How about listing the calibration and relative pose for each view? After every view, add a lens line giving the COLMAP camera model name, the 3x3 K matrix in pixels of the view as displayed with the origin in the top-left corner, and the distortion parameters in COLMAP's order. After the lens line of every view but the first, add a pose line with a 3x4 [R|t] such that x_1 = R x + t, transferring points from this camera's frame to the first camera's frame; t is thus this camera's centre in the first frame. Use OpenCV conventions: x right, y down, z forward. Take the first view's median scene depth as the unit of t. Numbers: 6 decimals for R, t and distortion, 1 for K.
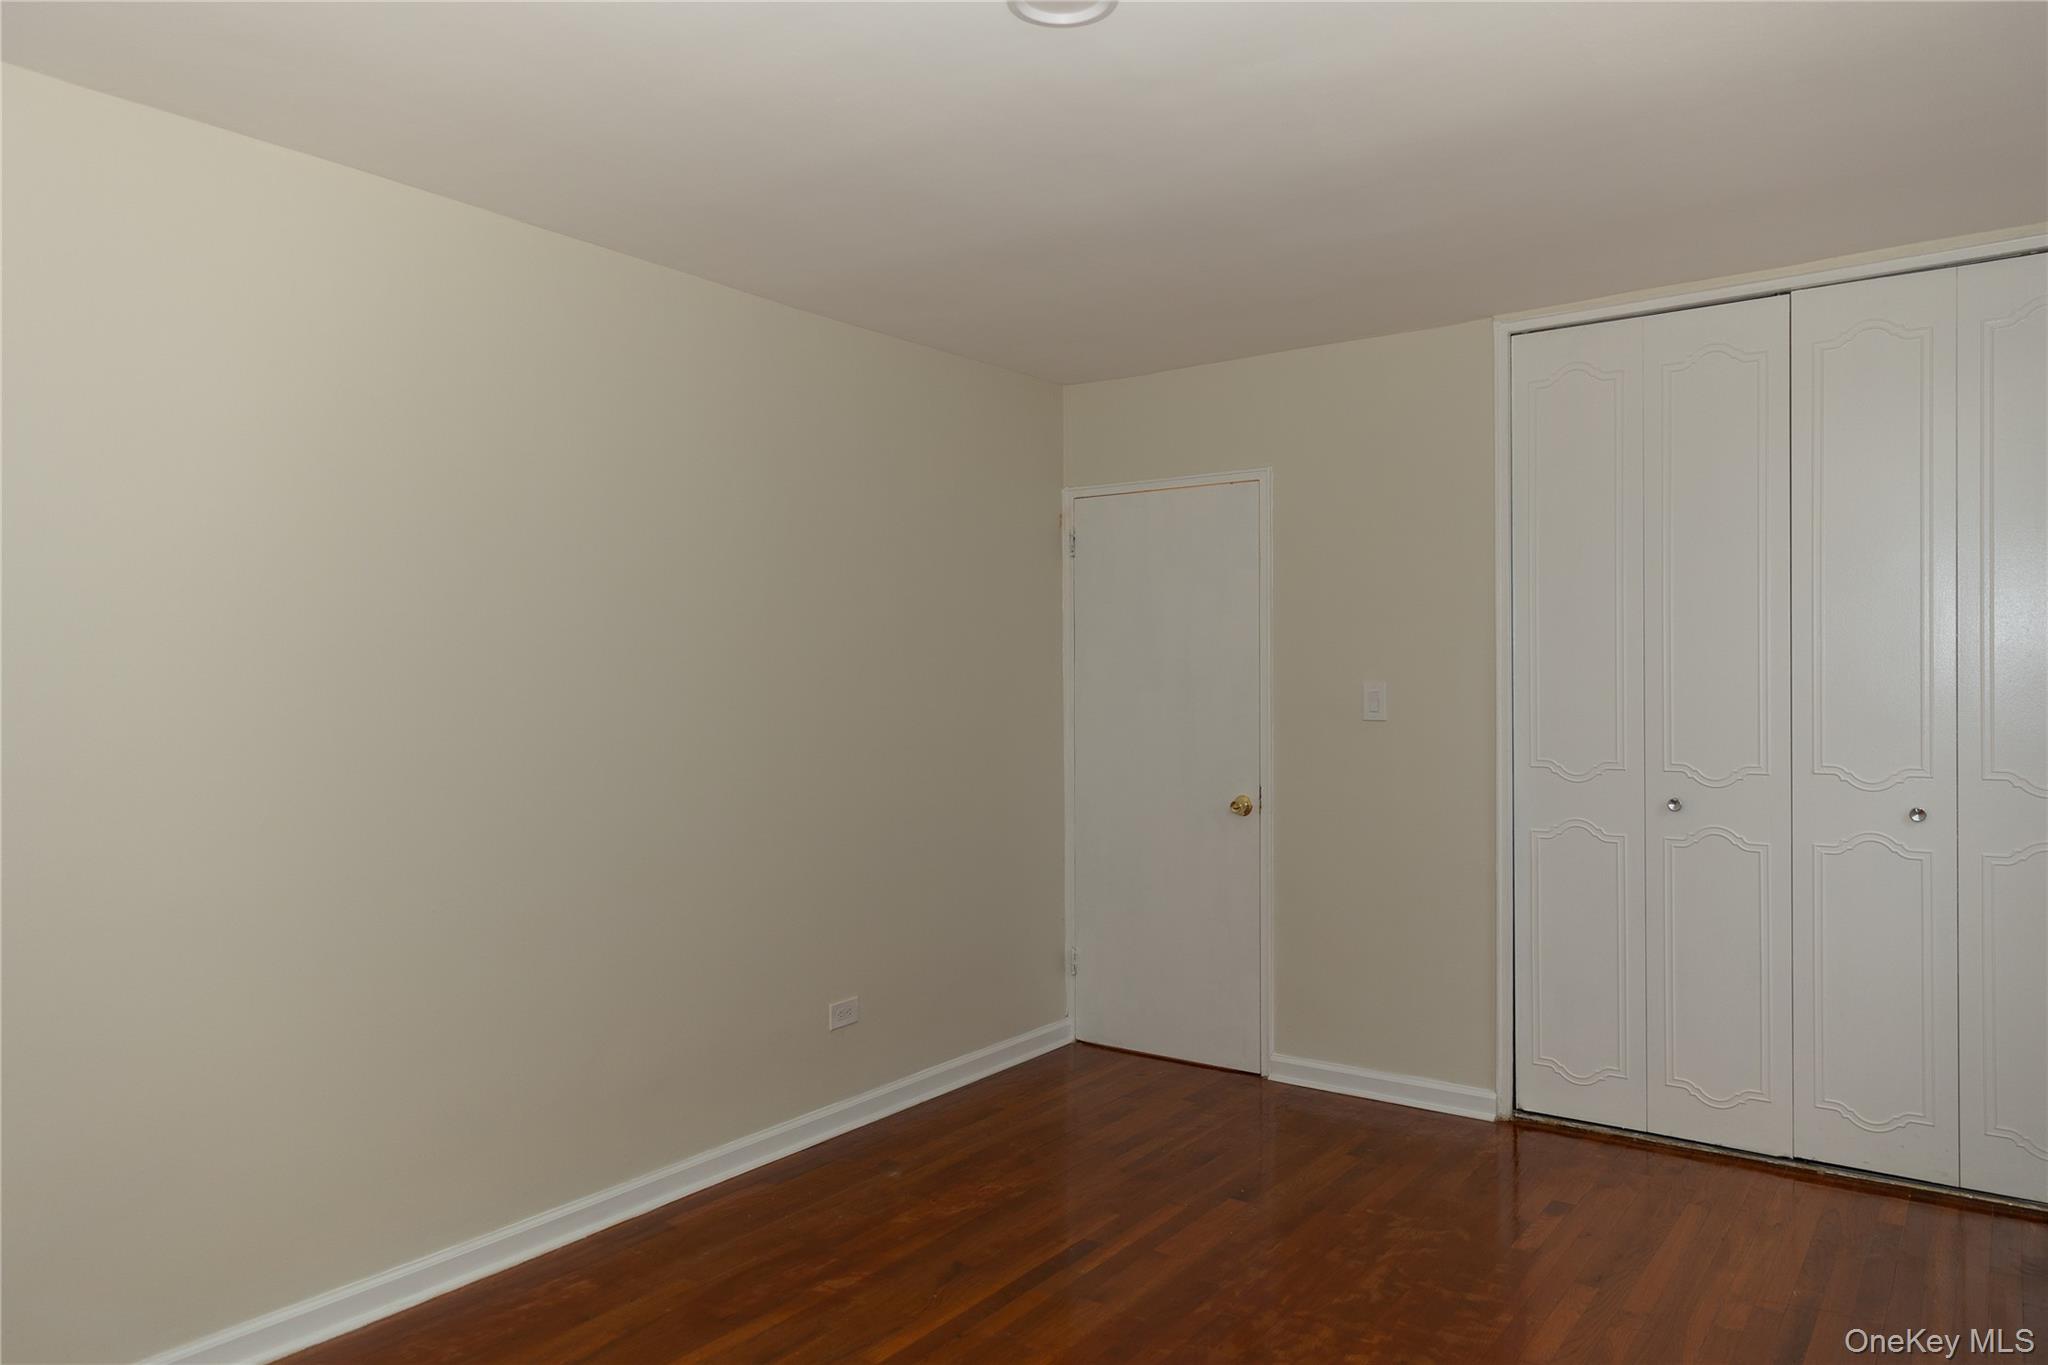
lens RADIAL K [[1357.0, 0, 1024.0], [0, 1357.0, 682.5], [0, 0, 1]] dist [0.013372, -0.005912]
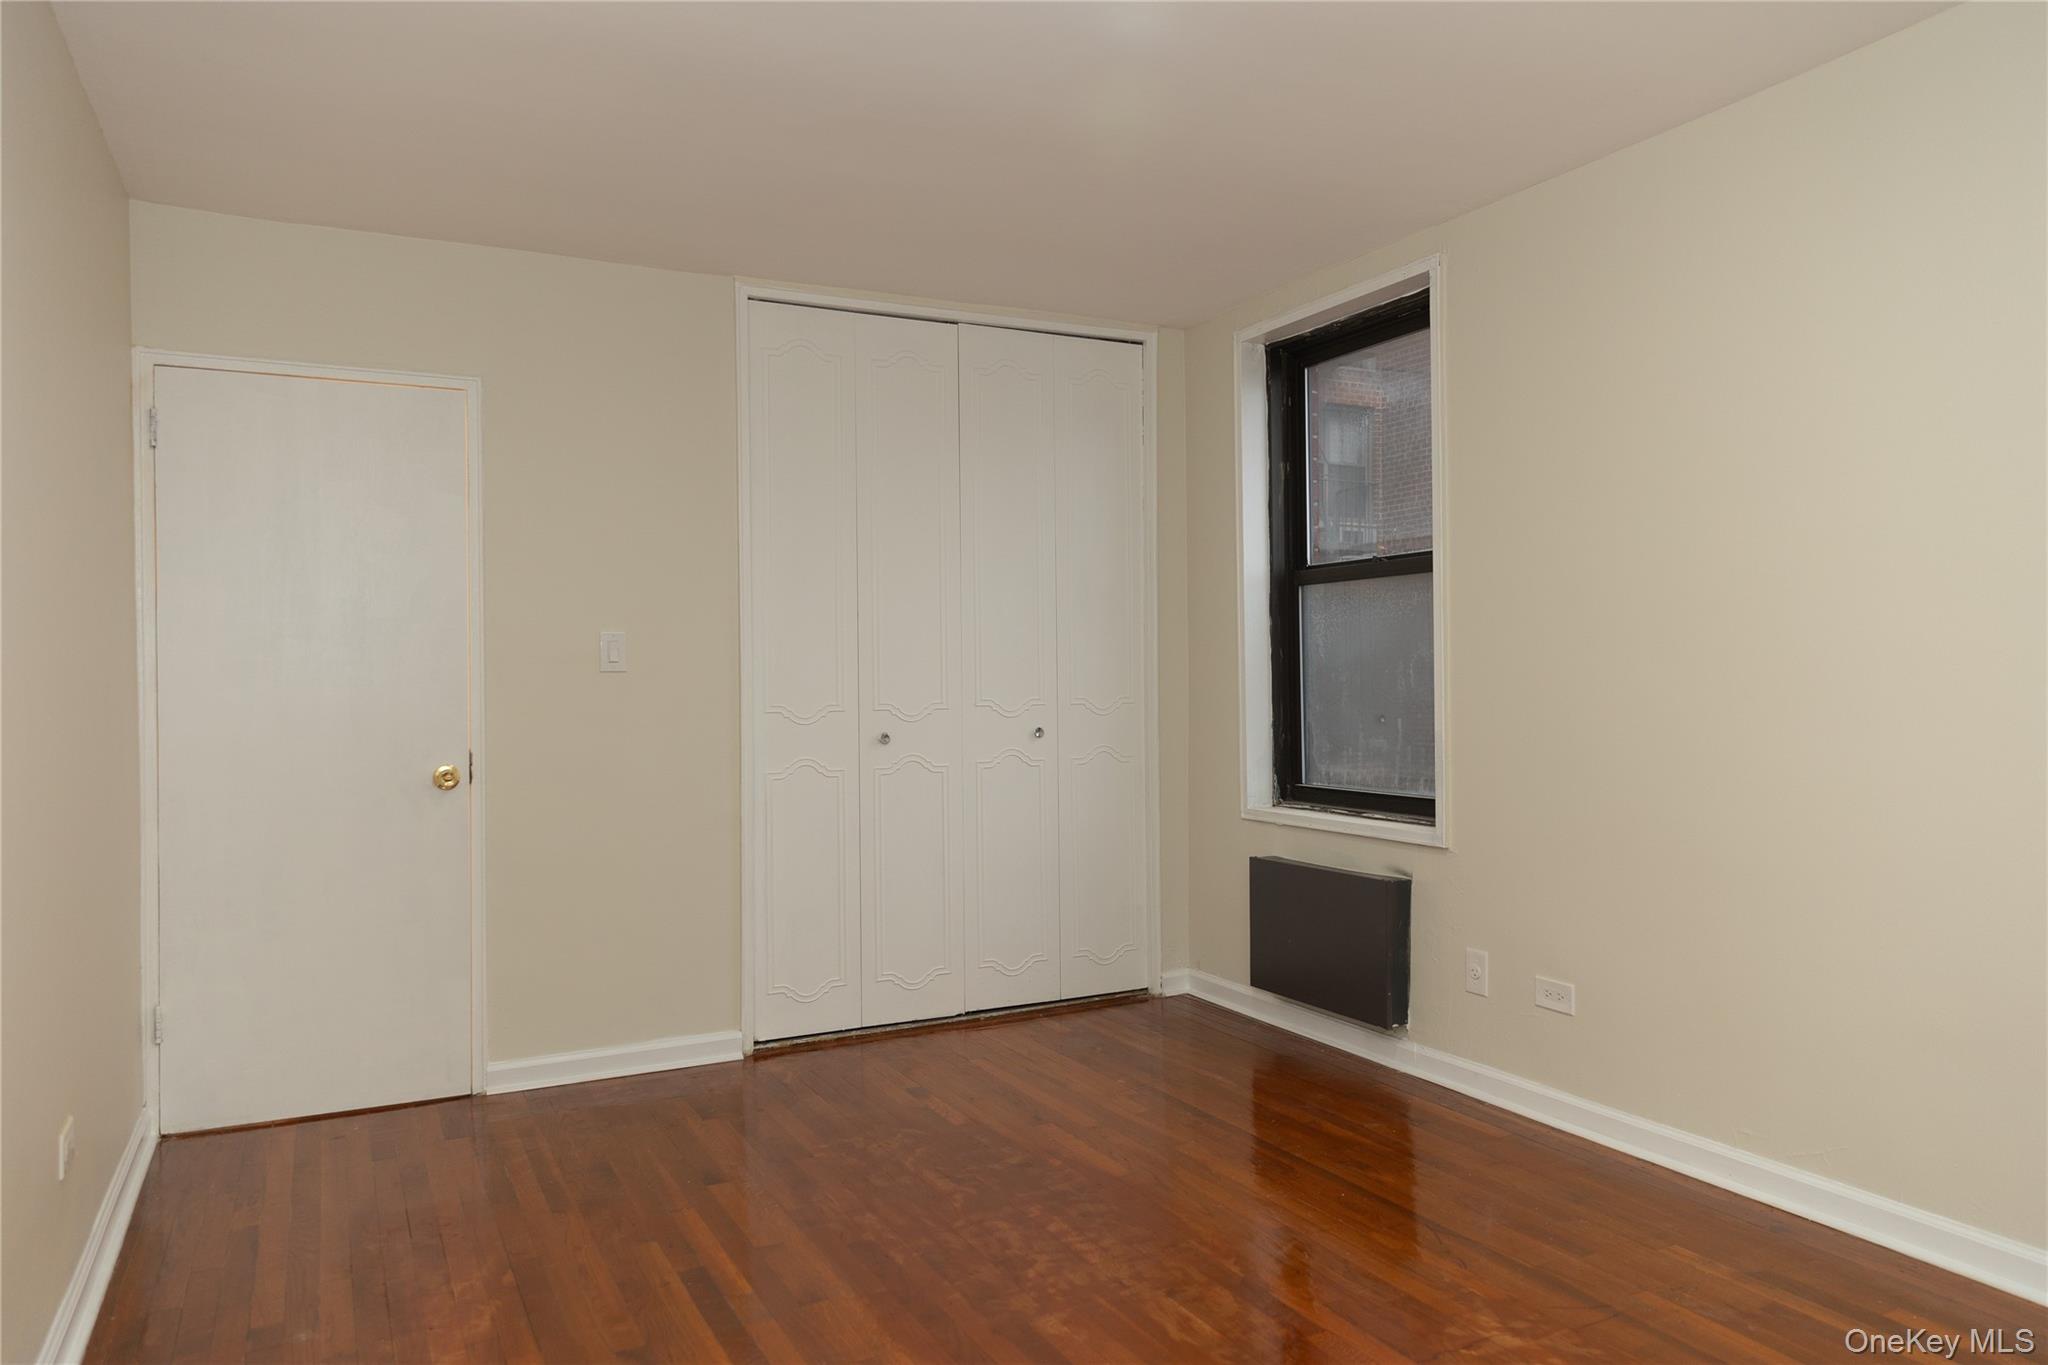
lens RADIAL K [[1357.0, 0, 1024.0], [0, 1357.0, 682.5], [0, 0, 1]] dist [0.013372, -0.005912]
pose [[0.457148, -0.002889, 0.889386, -0.485864], [0.010875, 0.999938, -0.002341, 0.044420], [-0.889324, 0.010742, 0.457151, 0.350684]]
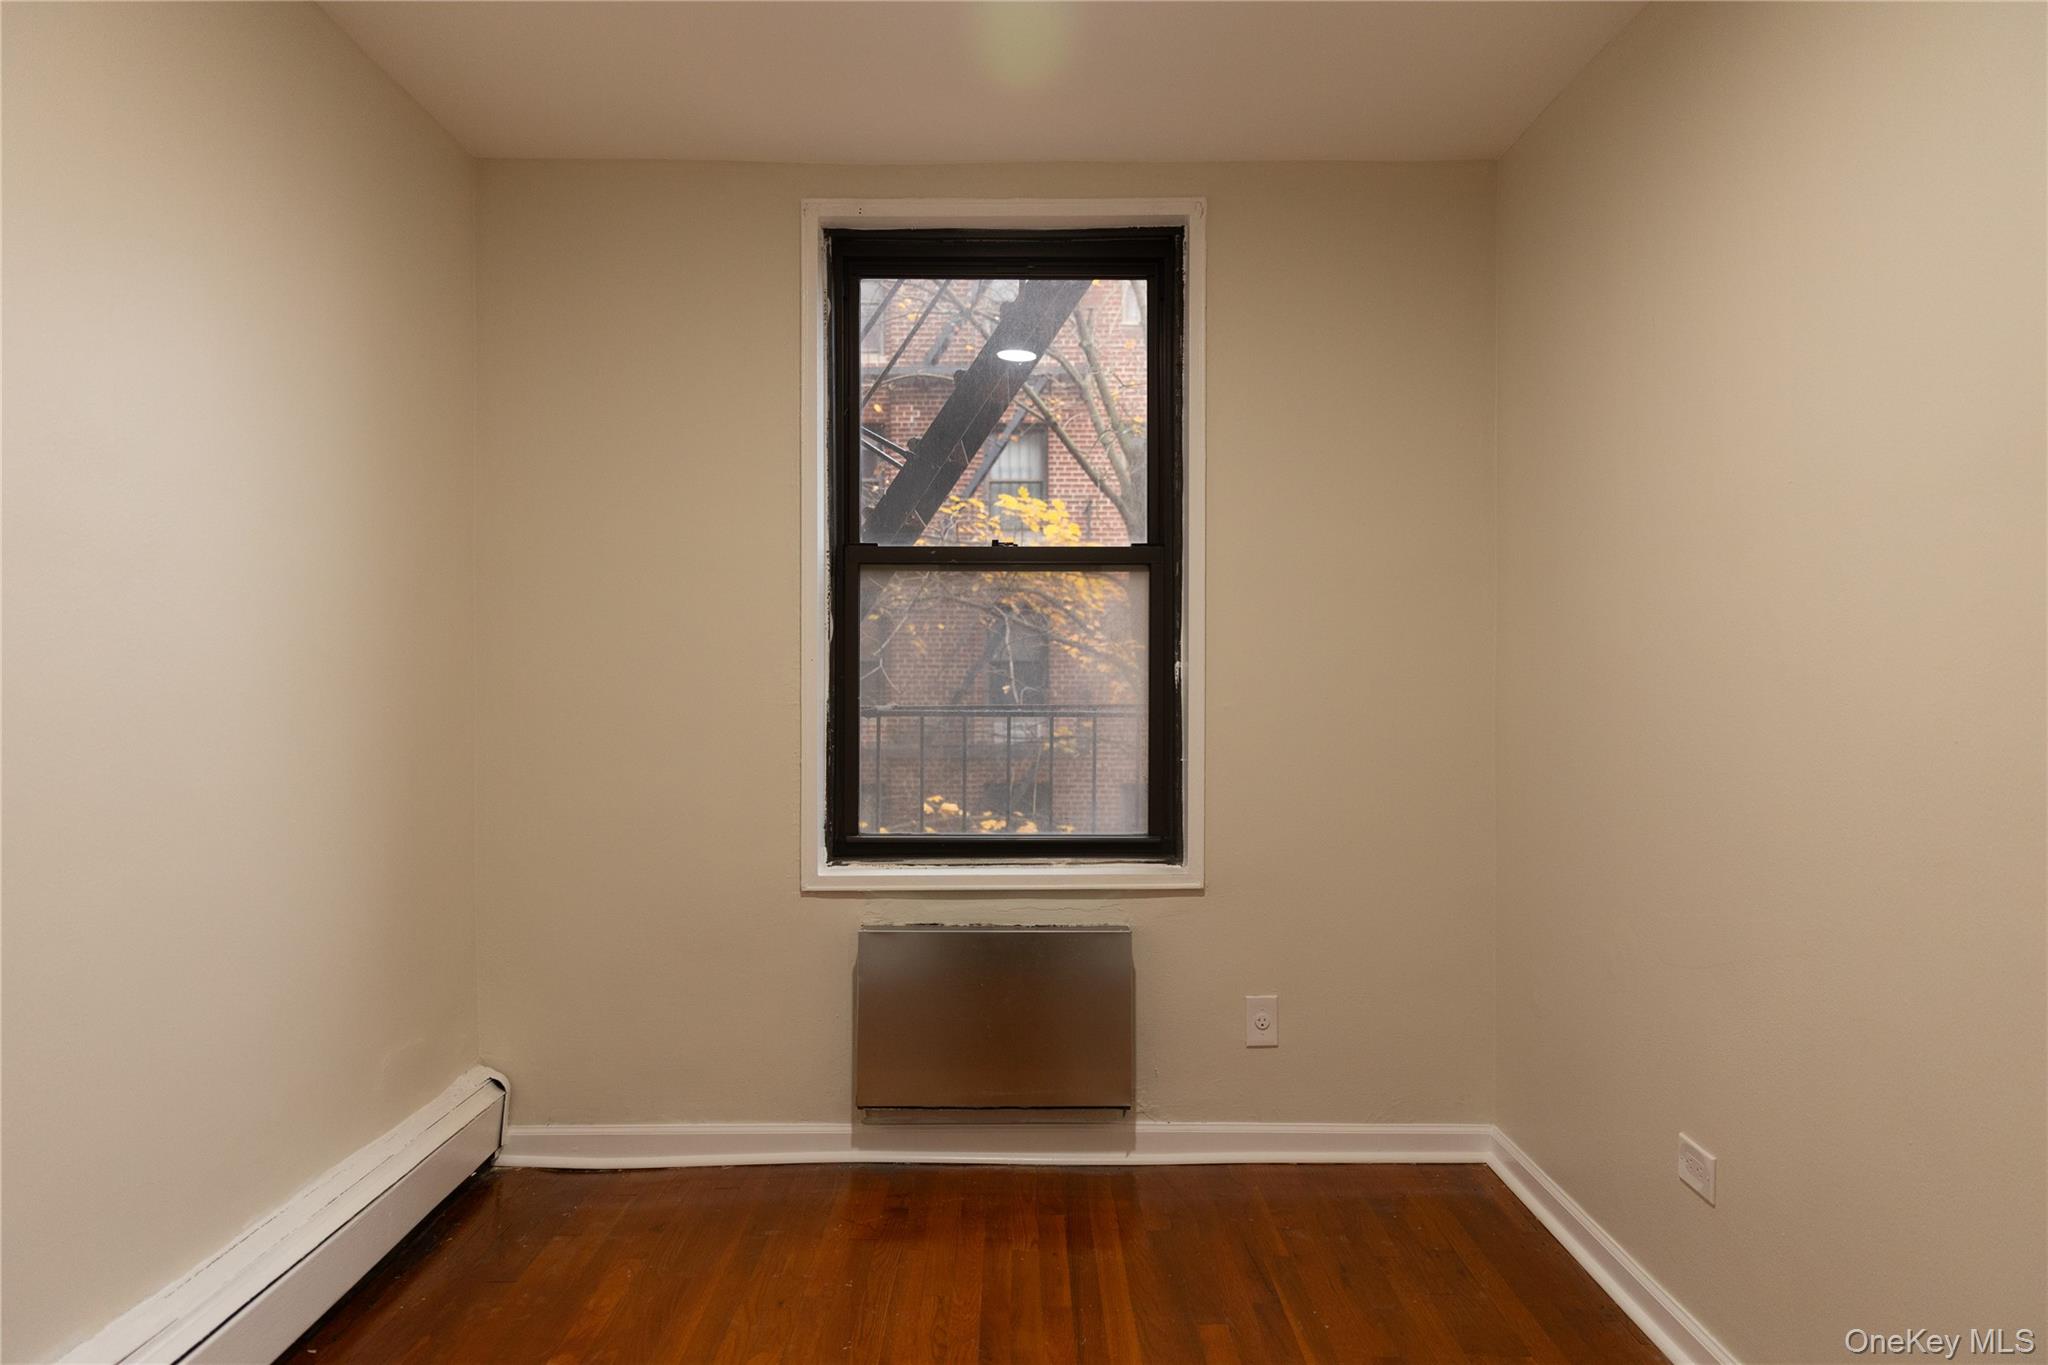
lens RADIAL K [[1357.0, 0, 1024.0], [0, 1357.0, 682.5], [0, 0, 1]] dist [0.013372, -0.005912]
pose [[-0.583312, 0.001125, 0.812247, -0.114021], [0.006186, 0.999976, 0.003057, 0.031418], [-0.812225, 0.006807, -0.583305, 1.114472]]
